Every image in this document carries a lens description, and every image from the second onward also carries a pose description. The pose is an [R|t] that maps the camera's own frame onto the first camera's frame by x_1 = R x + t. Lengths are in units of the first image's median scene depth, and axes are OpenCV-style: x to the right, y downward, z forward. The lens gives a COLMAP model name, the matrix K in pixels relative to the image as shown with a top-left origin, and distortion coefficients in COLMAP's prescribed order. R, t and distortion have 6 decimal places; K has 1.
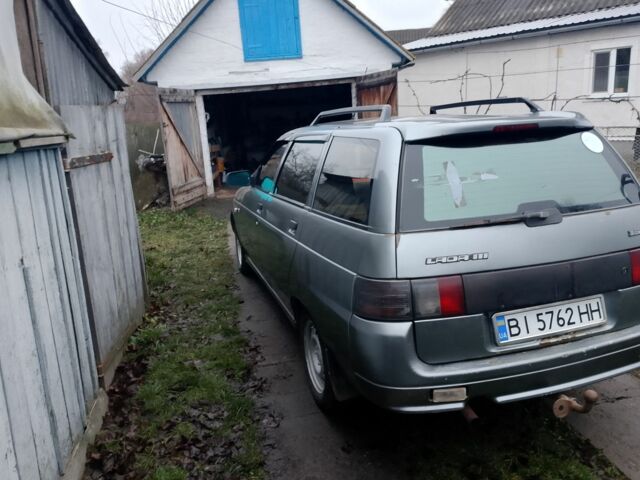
lens RADIAL K [[526.8, 0, 337.6], [0, 526.8, 240.5], [0, 0, 1]] dist [0.126378, -0.178341]
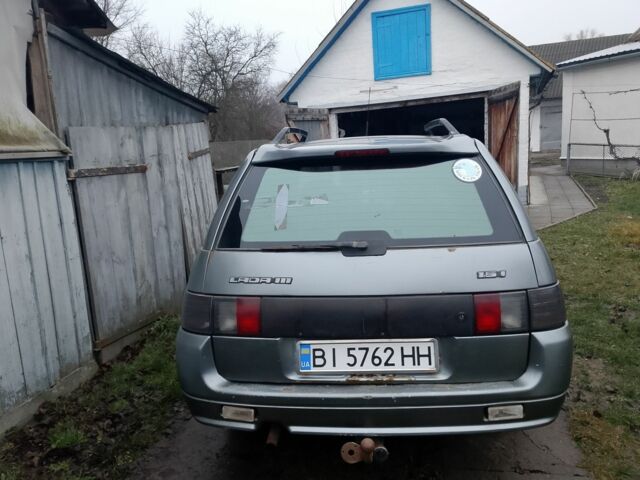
lens RADIAL K [[526.8, 0, 337.6], [0, 526.8, 240.5], [0, 0, 1]] dist [0.126378, -0.178341]
pose [[0.922116, 0.081100, -0.378317, 0.673676], [-0.090510, 0.995870, -0.007125, -0.043536], [0.376177, 0.040812, 0.925649, 0.108636]]
